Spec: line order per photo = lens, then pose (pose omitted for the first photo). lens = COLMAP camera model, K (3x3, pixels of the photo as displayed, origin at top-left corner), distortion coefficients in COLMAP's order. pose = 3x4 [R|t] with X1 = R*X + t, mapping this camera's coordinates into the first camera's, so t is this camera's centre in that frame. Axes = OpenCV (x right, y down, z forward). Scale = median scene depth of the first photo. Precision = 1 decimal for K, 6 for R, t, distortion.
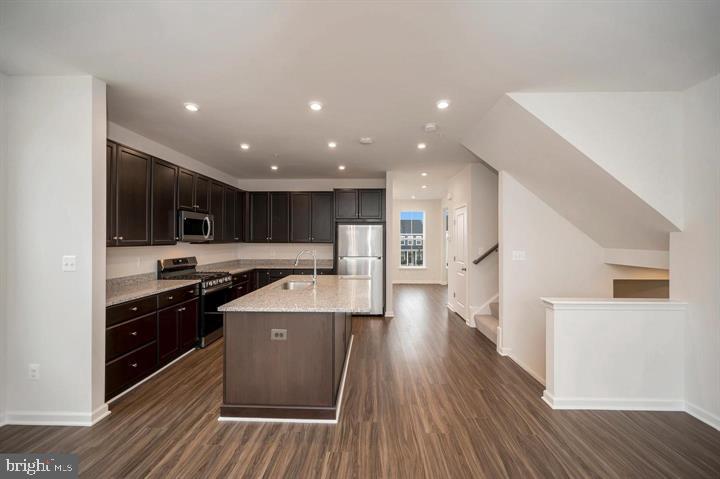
lens RADIAL K [[292.0, 0, 361.3], [0, 292.0, 236.9], [0, 0, 1]] dist [-0.002416, -0.000085]
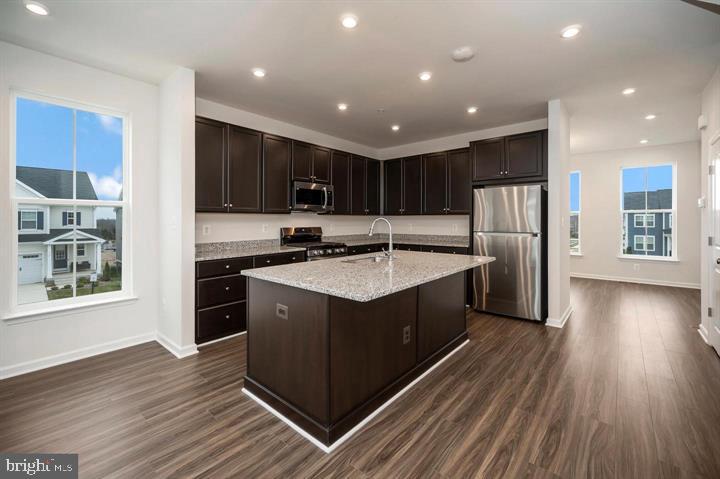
lens RADIAL K [[307.9, 0, 358.3], [0, 307.9, 221.5], [0, 0, 1]] dist [0.004647, -0.000150]
pose [[0.782575, 0.003070, -0.622548, 0.255416], [0.003526, 0.999950, 0.009363, 0.046003], [0.622546, -0.009522, 0.782525, 0.278781]]
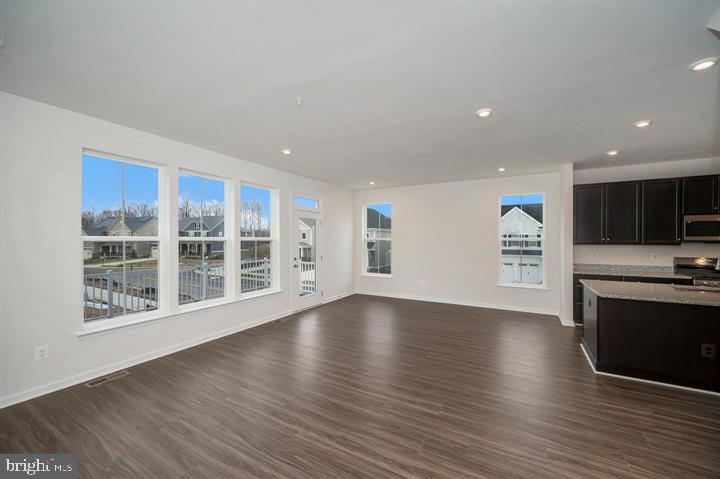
lens RADIAL K [[292.0, 0, 356.9], [0, 292.0, 238.4], [0, 0, 1]] dist [-0.002416, -0.000085]
pose [[-0.454671, 0.001734, -0.890658, 1.002630], [0.003082, 0.999995, 0.000374, -0.003148], [0.890654, -0.002575, -0.454674, 0.375341]]
